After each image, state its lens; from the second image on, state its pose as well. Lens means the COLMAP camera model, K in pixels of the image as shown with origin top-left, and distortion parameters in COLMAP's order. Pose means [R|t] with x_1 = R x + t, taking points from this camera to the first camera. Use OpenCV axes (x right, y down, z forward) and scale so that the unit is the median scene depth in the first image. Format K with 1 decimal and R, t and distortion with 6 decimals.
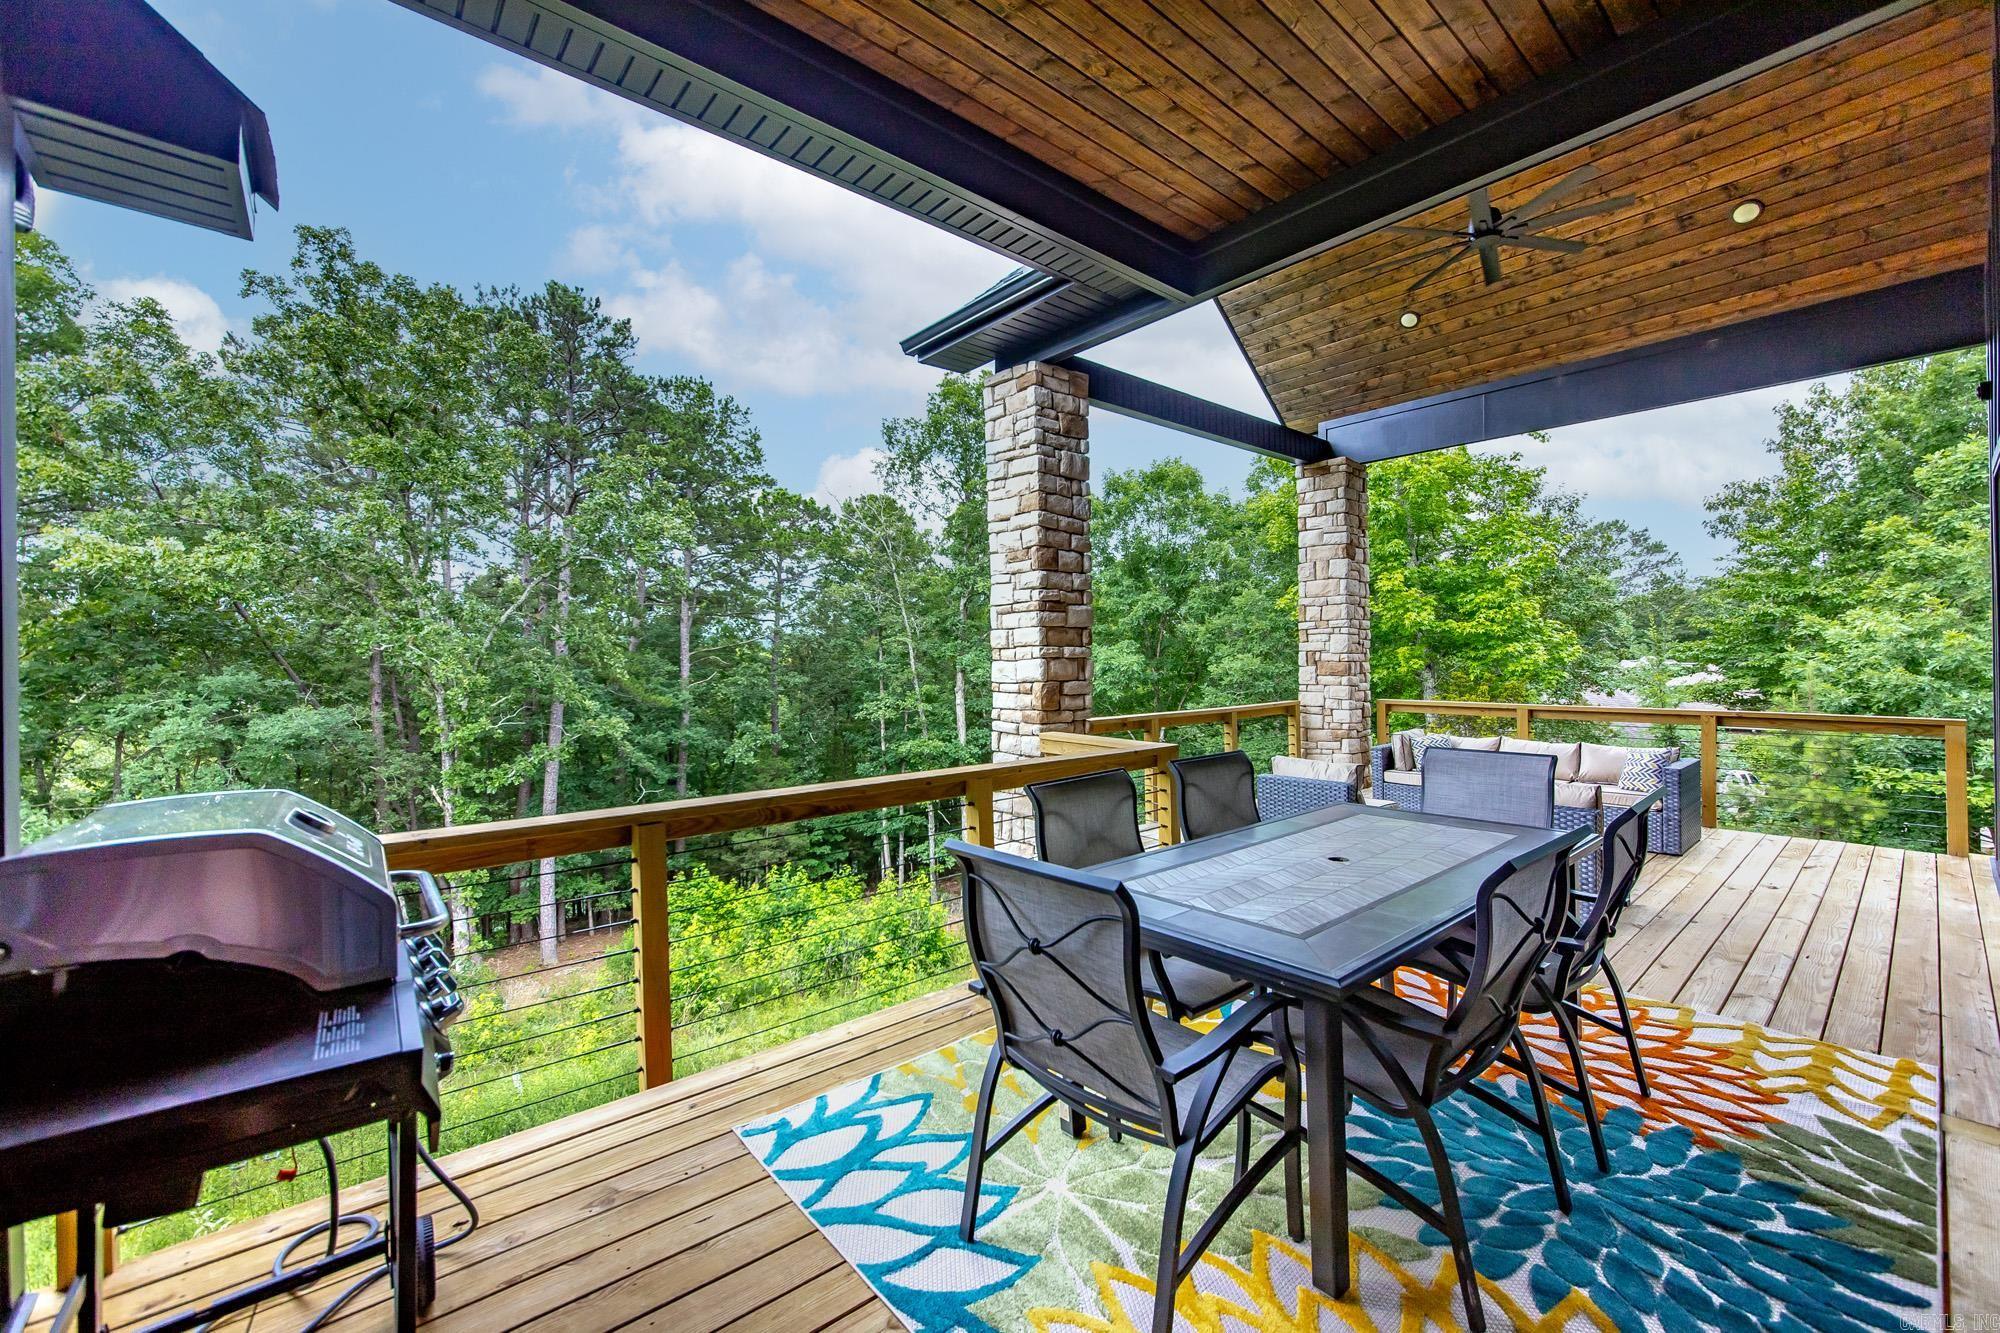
lens RADIAL K [[783.5, 0, 1028.6], [0, 783.5, 651.0], [0, 0, 1]] dist [-0.002770, -0.000591]
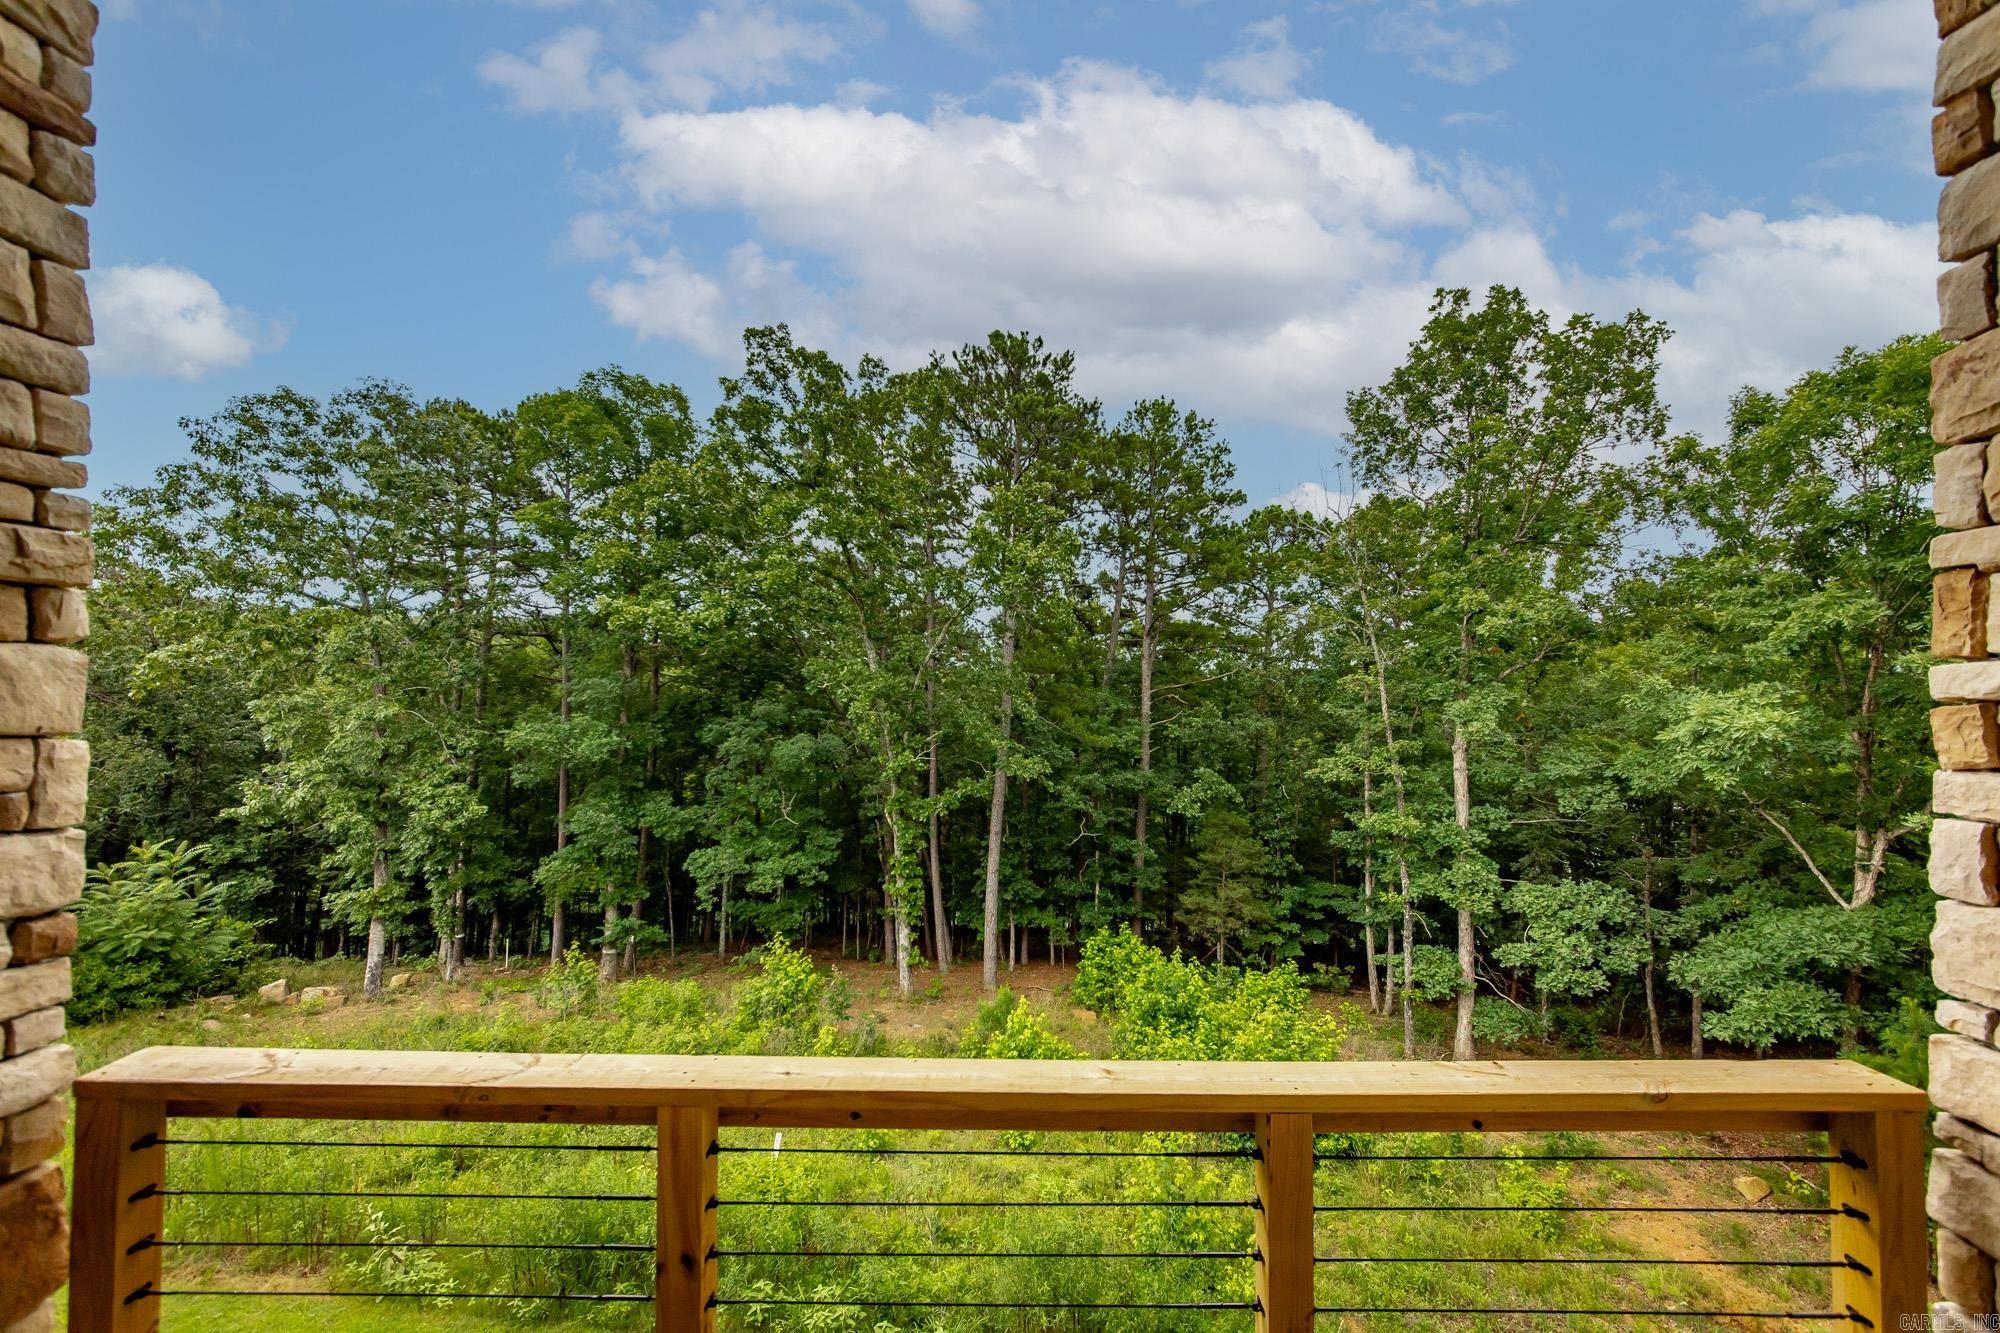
lens RADIAL K [[783.5, 0, 1008.7], [0, 783.5, 679.8], [0, 0, 1]] dist [-0.002770, -0.000591]
pose [[0.741850, 0.006393, -0.670535, 0.086141], [-0.009624, 0.999953, -0.001114, -0.008417], [0.670496, 0.007280, 0.741877, 0.201254]]
